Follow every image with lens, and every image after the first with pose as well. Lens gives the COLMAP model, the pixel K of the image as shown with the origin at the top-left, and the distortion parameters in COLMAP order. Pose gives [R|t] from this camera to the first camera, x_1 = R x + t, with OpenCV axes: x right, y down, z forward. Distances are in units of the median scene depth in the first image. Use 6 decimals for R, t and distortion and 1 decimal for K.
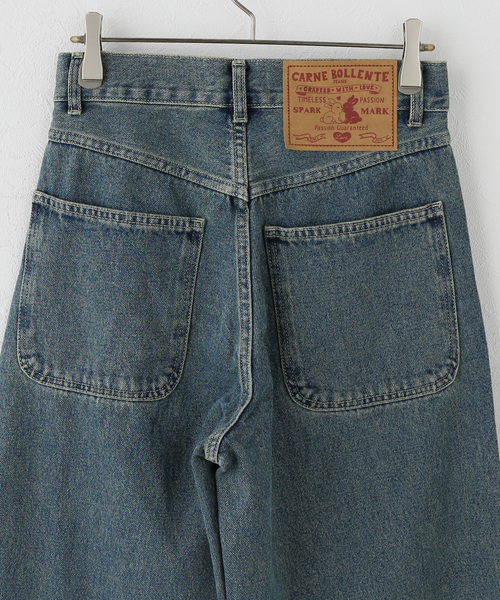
lens RADIAL K [[1631.3, 0, 251.3], [0, 1631.3, 297.6], [0, 0, 1]] dist [0.025550, 0.000000]
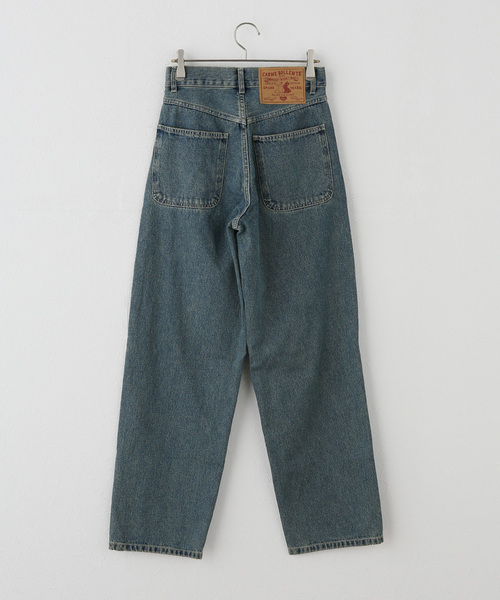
lens RADIAL K [[1162.6, 0, 265.9], [0, 1162.6, 310.7], [0, 0, 1]] dist [-0.034070, 0.000000]
pose [[0.998590, -0.029499, 0.044145, -0.057121], [0.026946, 0.997991, 0.057340, 0.119289], [-0.045748, -0.056070, 0.997378, -0.761063]]
